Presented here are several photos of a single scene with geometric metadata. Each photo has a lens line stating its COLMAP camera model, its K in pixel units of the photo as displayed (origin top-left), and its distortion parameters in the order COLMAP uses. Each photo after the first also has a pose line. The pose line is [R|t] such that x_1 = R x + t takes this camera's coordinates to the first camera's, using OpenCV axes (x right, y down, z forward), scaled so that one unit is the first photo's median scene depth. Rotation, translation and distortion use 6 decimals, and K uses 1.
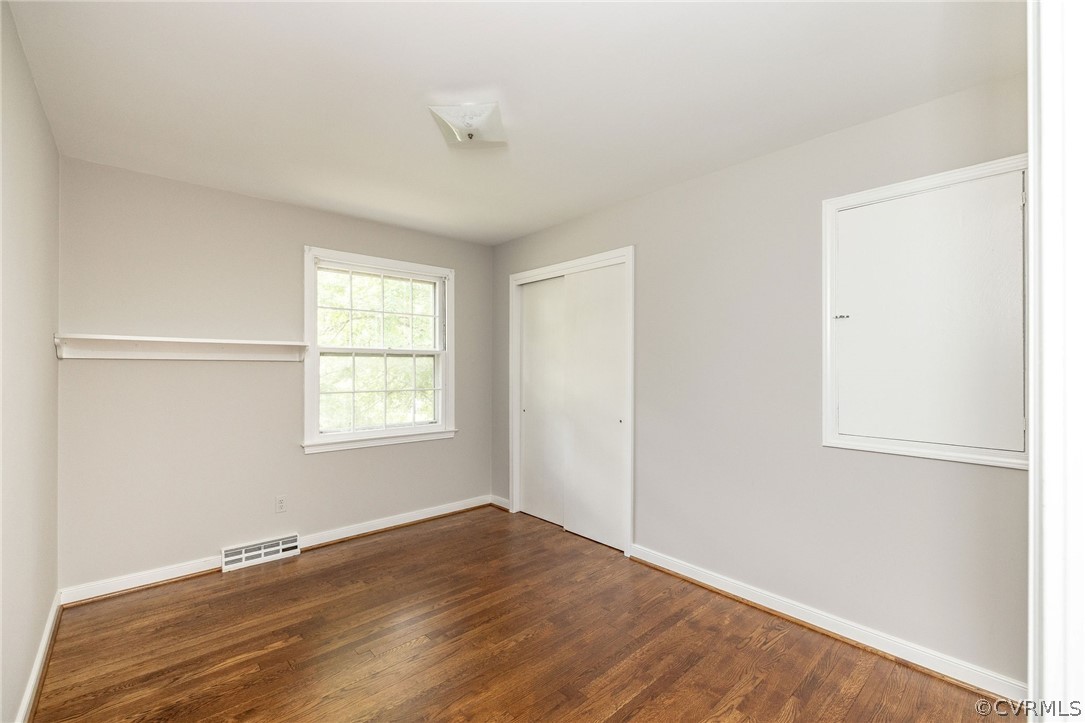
lens RADIAL K [[463.2, 0, 540.1], [0, 463.2, 364.5], [0, 0, 1]] dist [0.001829, -0.000437]
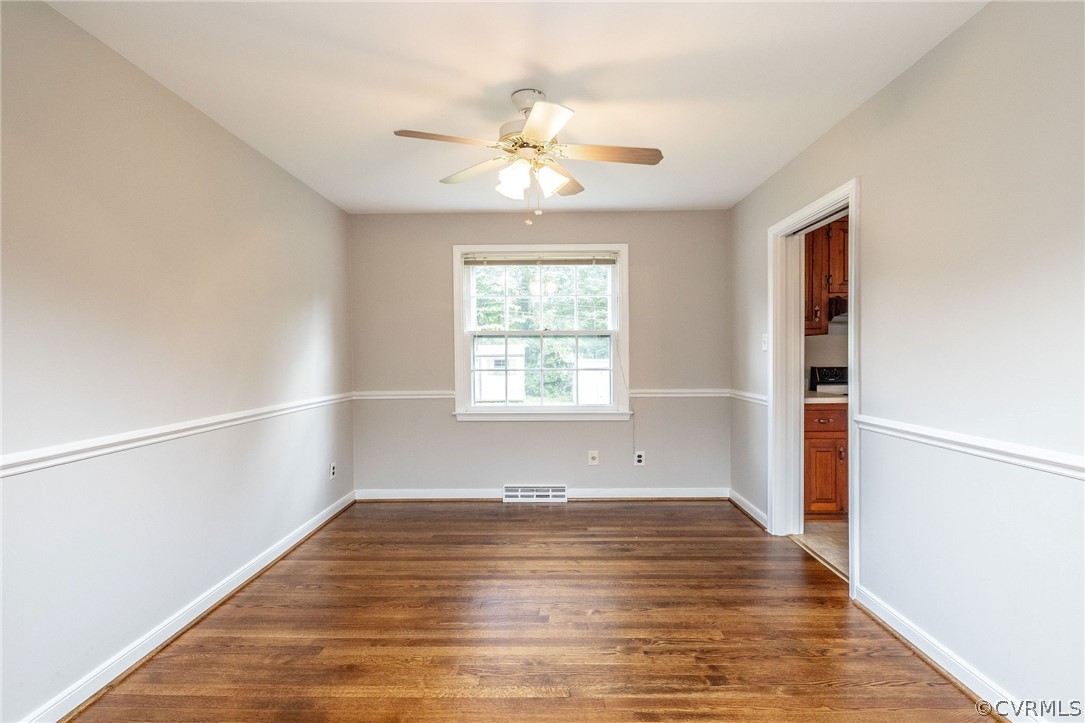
lens RADIAL K [[419.5, 0, 542.4], [0, 419.5, 357.1], [0, 0, 1]] dist [0.000934, 0.000008]
pose [[0.732231, 0.003959, -0.681045, 0.200924], [0.016856, 0.999571, 0.023935, 0.002954], [0.680847, -0.029006, 0.731851, 0.188331]]
